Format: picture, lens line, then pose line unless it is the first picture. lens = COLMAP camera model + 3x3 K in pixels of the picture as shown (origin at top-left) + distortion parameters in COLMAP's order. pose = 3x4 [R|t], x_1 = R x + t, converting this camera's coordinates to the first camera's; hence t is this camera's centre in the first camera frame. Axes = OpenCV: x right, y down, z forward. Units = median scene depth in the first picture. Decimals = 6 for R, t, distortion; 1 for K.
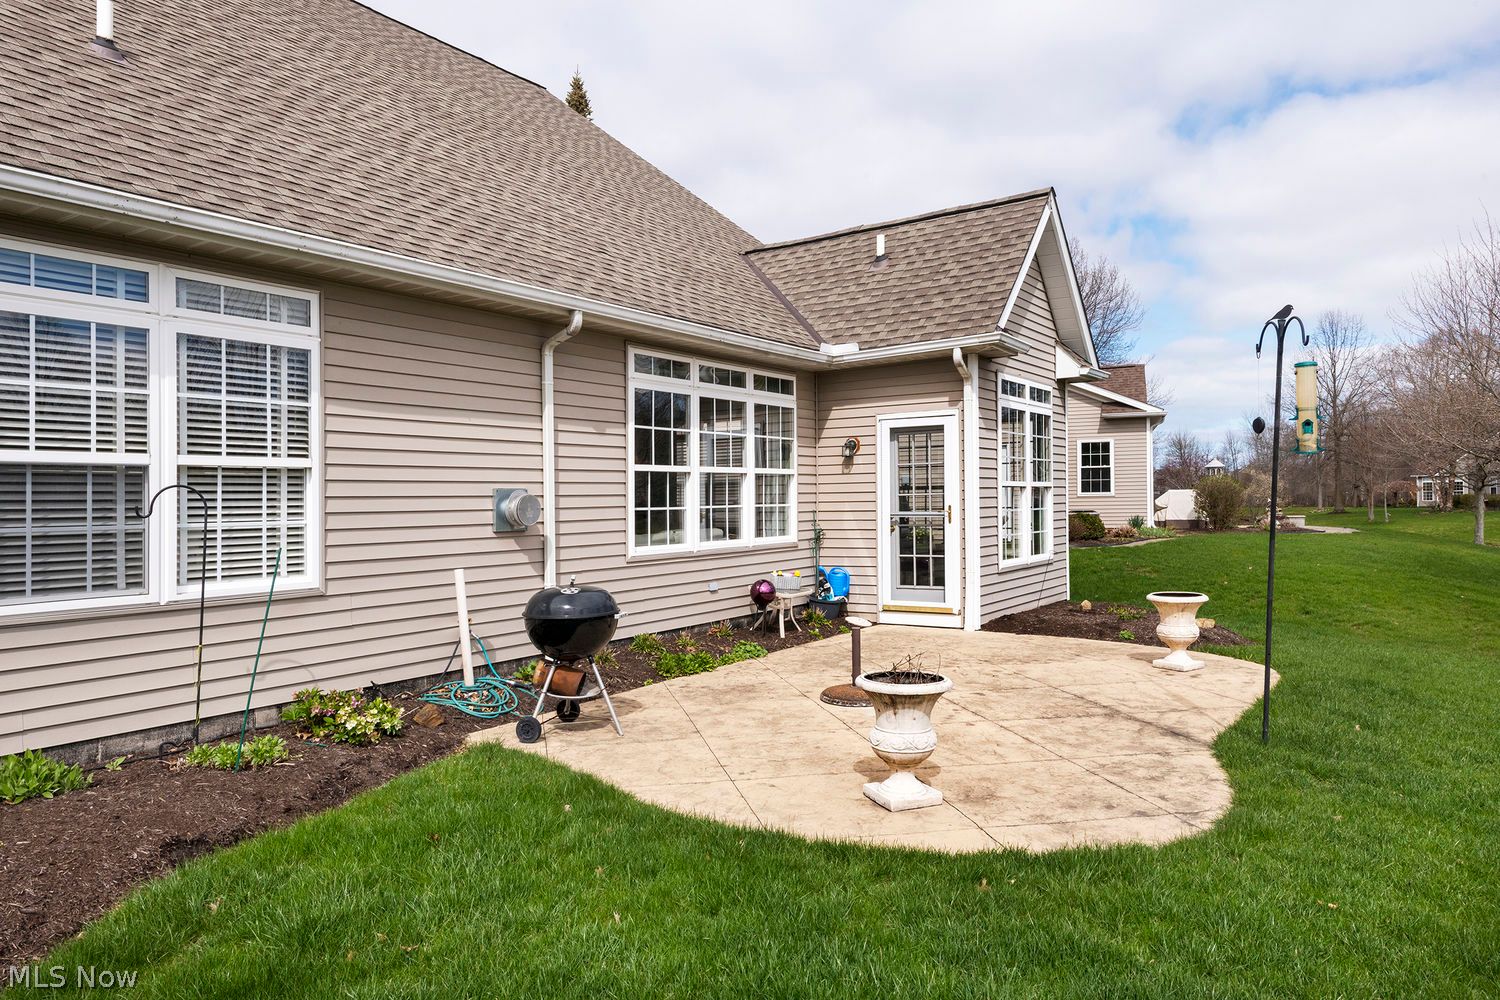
lens RADIAL K [[987.7, 0, 764.7], [0, 987.7, 473.2], [0, 0, 1]] dist [0.034231, -0.036205]
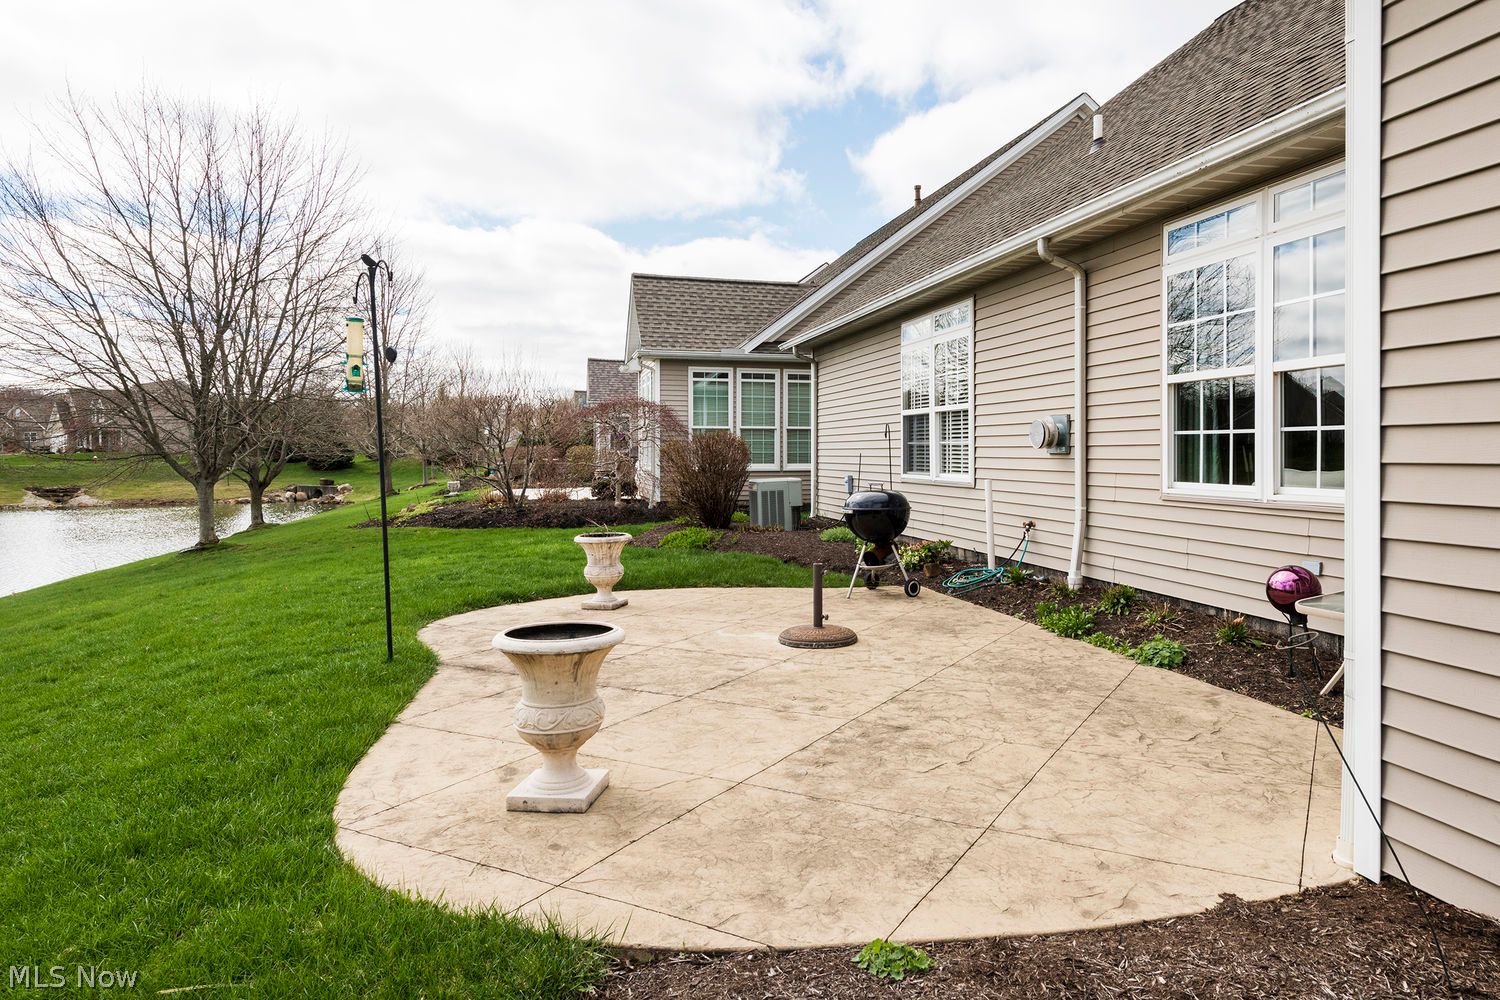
lens RADIAL K [[902.3, 0, 794.5], [0, 902.3, 445.3], [0, 0, 1]] dist [-0.000019, -0.000020]
pose [[-0.657517, 0.012759, -0.753331, 0.546438], [0.034412, 0.999322, -0.013110, 0.041300], [0.752653, -0.034544, -0.657510, 1.139355]]
